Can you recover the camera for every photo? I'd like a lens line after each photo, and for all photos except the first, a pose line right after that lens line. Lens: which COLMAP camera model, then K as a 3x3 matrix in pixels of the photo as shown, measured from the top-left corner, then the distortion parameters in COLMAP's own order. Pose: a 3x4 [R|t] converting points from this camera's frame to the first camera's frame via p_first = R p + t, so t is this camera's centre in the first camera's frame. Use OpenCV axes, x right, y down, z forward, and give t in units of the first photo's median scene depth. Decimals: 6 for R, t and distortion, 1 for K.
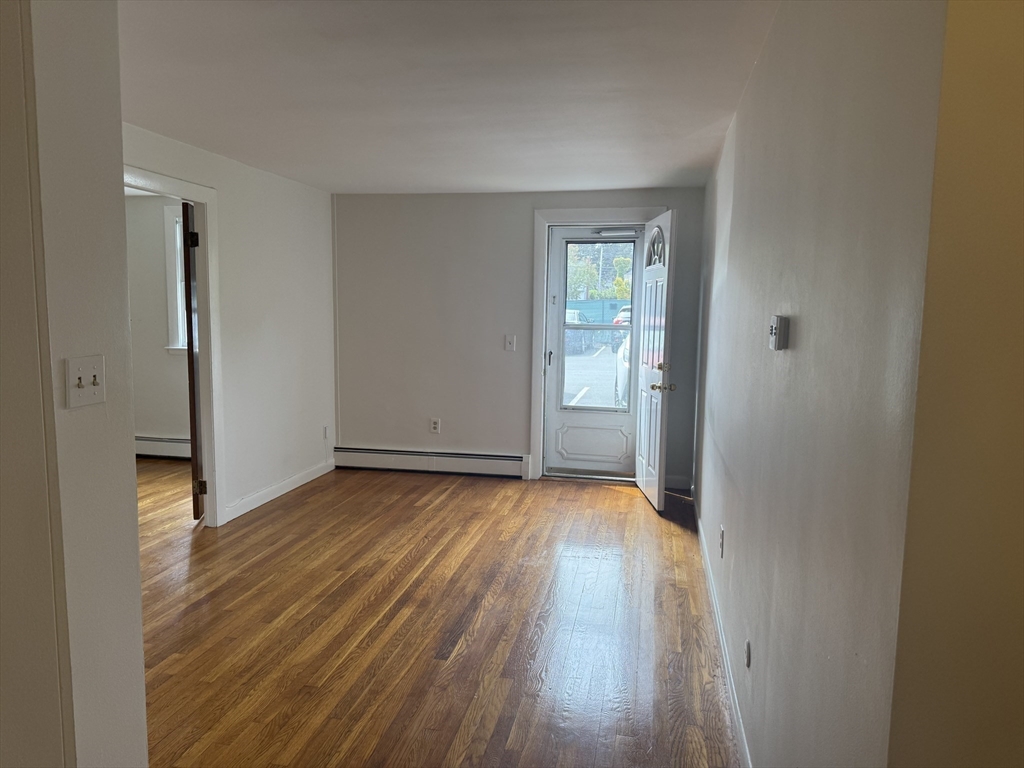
lens RADIAL K [[717.5, 0, 512.0], [0, 717.5, 384.0], [0, 0, 1]] dist [0.165283, -0.358980]
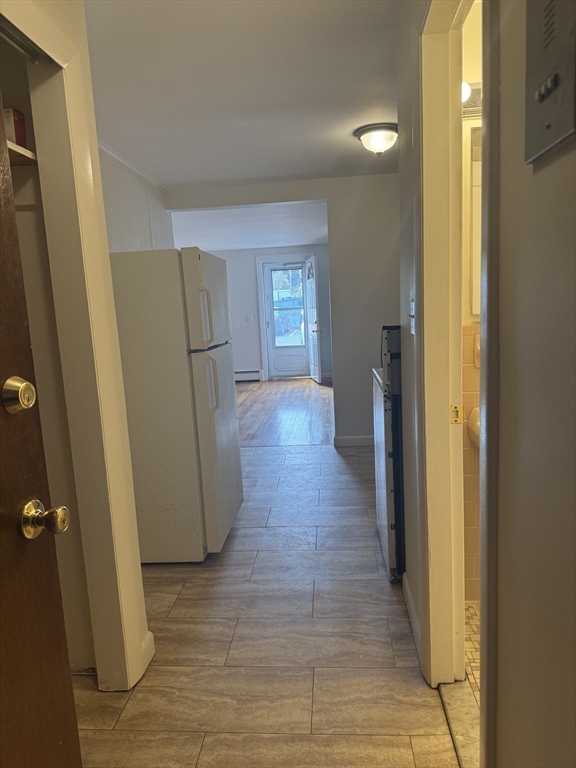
lens RADIAL K [[540.9, 0, 288.0], [0, 540.9, 384.0], [0, 0, 1]] dist [0.113448, -0.163446]
pose [[0.991442, -0.081671, 0.101846, -0.091209], [0.078365, 0.996273, 0.036056, 0.118111], [-0.104411, -0.027766, 0.994147, -0.851149]]
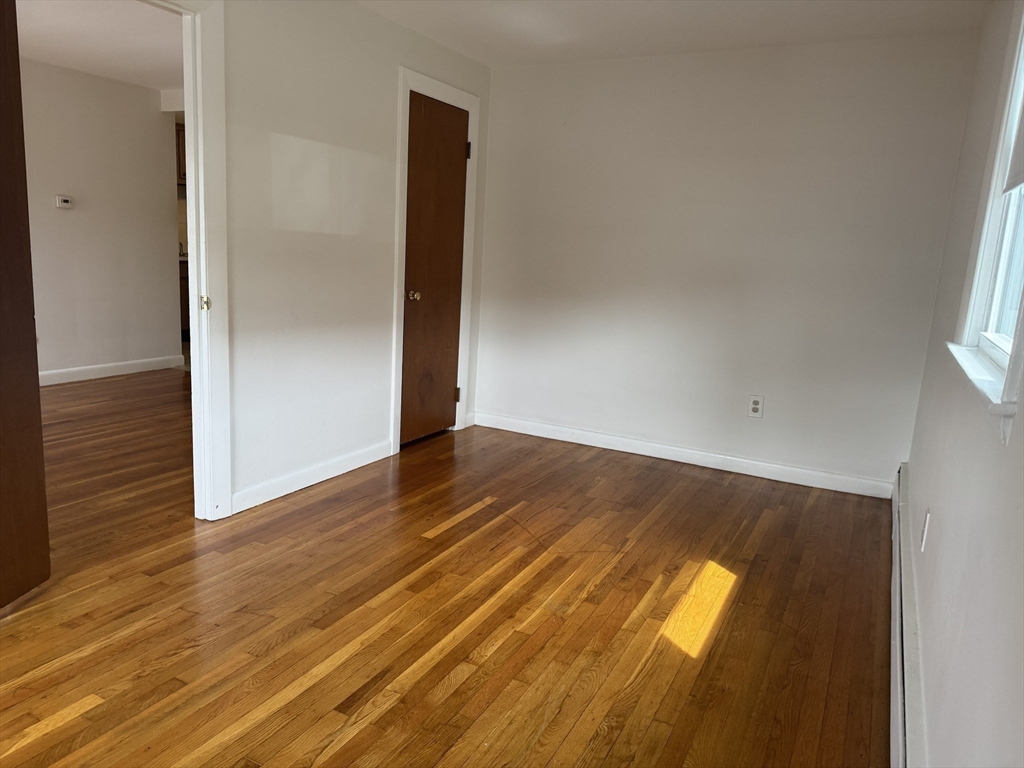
lens RADIAL K [[721.2, 0, 511.0], [0, 721.2, 383.0], [0, 0, 1]] dist [0.113448, -0.163446]
pose [[-0.957767, -0.117712, 0.262347, -0.914150], [-0.039749, 0.957810, 0.284641, -0.121772], [-0.284784, 0.262191, -0.922038, 1.409163]]
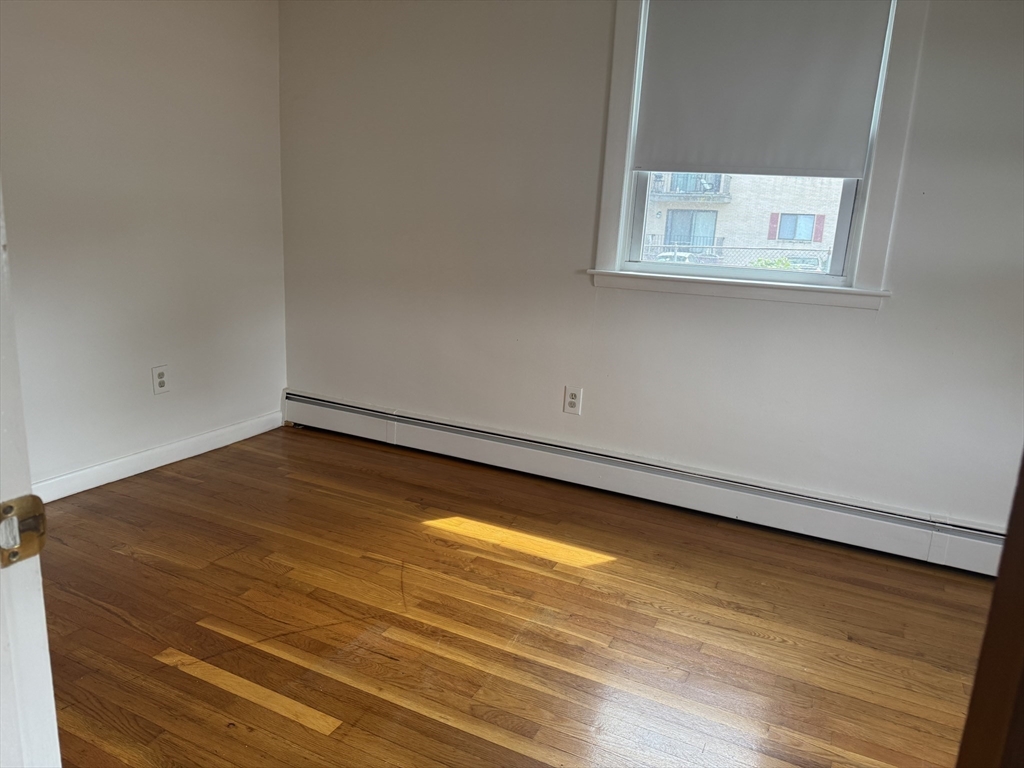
lens RADIAL K [[721.2, 0, 511.0], [0, 721.2, 383.0], [0, 0, 1]] dist [0.113448, -0.163446]
pose [[-0.256599, 0.189845, -0.947690, -0.355206], [-0.155659, 0.959603, 0.234378, -0.067239], [0.953901, 0.207657, -0.216682, 0.969718]]
